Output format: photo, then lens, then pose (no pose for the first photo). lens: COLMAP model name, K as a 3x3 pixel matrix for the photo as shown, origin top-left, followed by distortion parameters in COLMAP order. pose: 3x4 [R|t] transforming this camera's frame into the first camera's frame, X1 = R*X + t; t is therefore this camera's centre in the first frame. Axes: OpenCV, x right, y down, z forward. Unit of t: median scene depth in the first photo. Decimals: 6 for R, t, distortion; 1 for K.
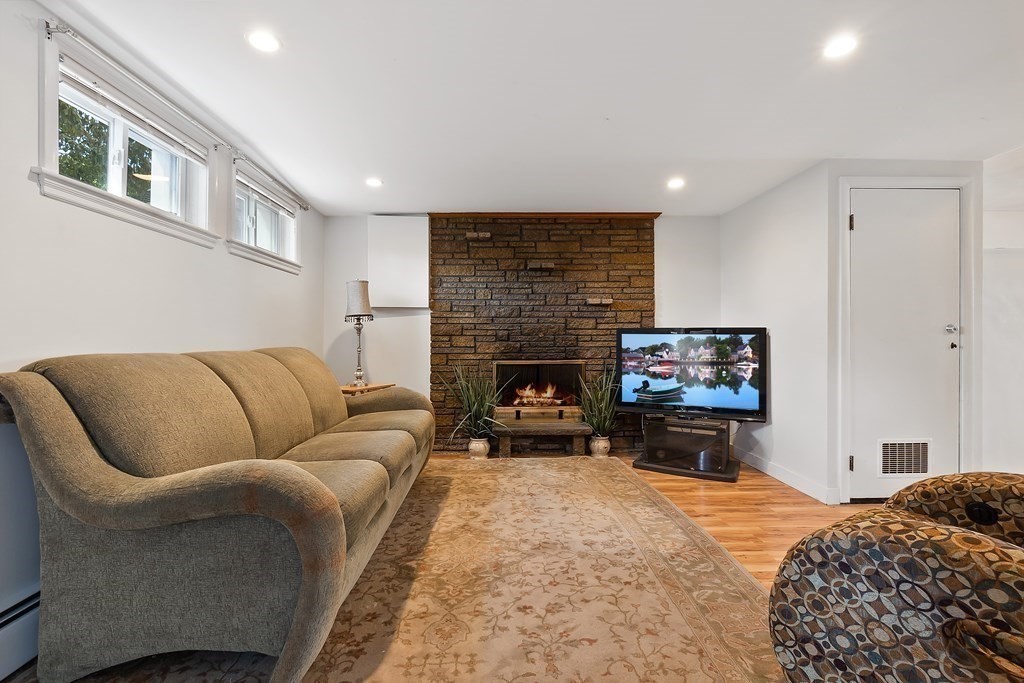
lens RADIAL K [[459.8, 0, 512.0], [0, 459.8, 341.5], [0, 0, 1]] dist [-0.000301, 0.000124]
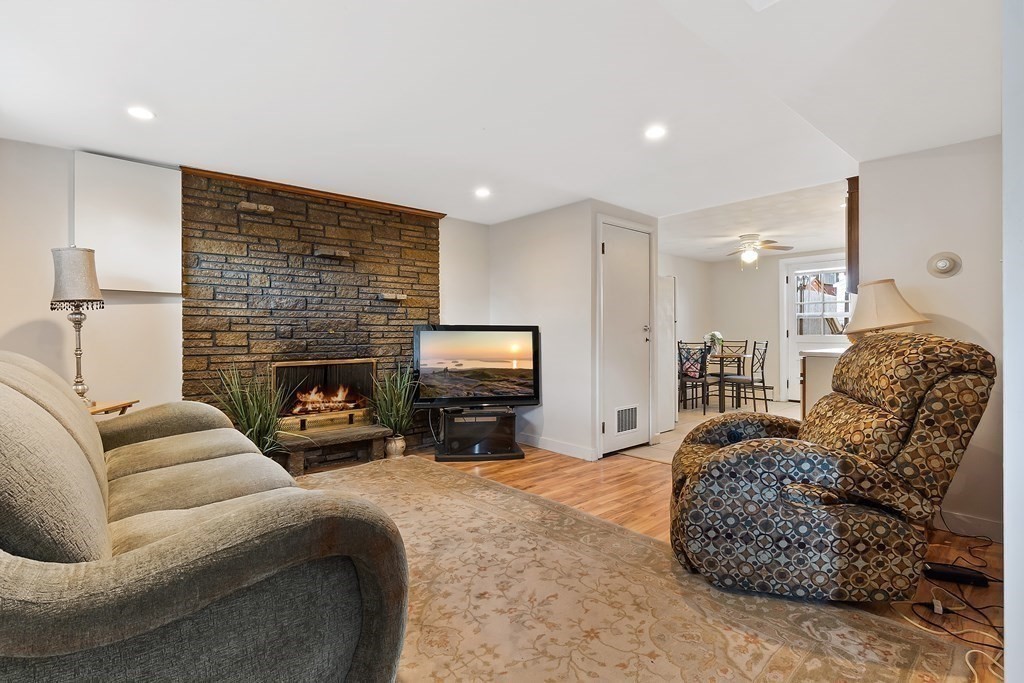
lens RADIAL K [[494.3, 0, 512.0], [0, 494.3, 341.5], [0, 0, 1]] dist [-0.010571, -0.000178]
pose [[0.763774, -0.008714, 0.645425, -0.284613], [0.006126, 0.999962, 0.006250, 0.001697], [-0.645455, -0.000820, 0.763798, 0.050288]]
